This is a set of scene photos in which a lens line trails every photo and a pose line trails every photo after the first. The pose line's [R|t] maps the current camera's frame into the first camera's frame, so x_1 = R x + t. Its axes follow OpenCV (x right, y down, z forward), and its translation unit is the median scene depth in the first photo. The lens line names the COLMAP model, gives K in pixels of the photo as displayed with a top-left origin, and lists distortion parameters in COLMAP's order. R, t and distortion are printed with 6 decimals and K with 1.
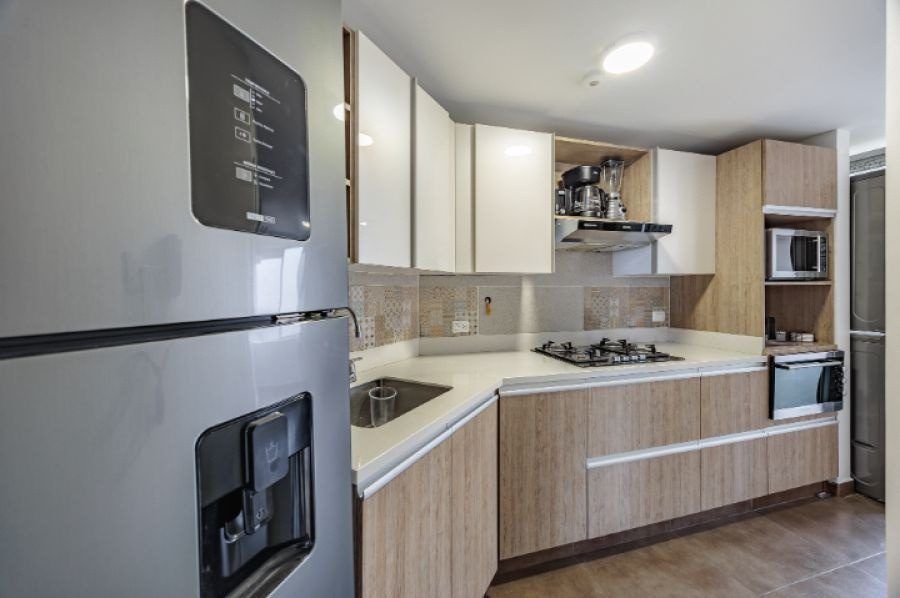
lens RADIAL K [[342.1, 0, 446.9], [0, 342.1, 290.6], [0, 0, 1]] dist [-0.000129, -0.000003]
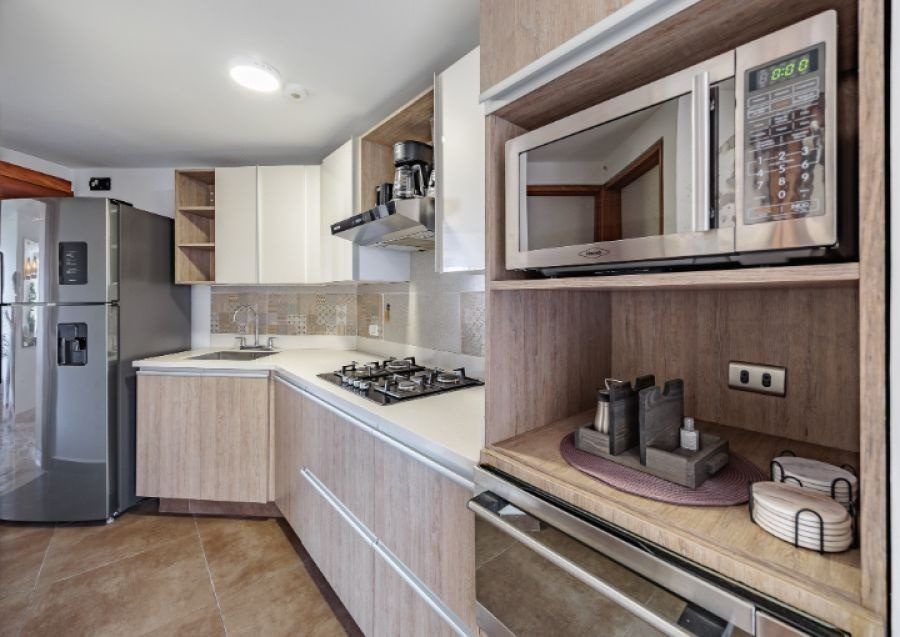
lens RADIAL K [[376.1, 0, 450.0], [0, 376.1, 297.8], [0, 0, 1]] dist [-0.000296, 0.000142]
pose [[0.406481, 0.007225, -0.913631, 1.388696], [-0.003721, 0.999974, 0.006252, -0.008714], [0.913652, 0.000858, 0.406497, 0.817219]]
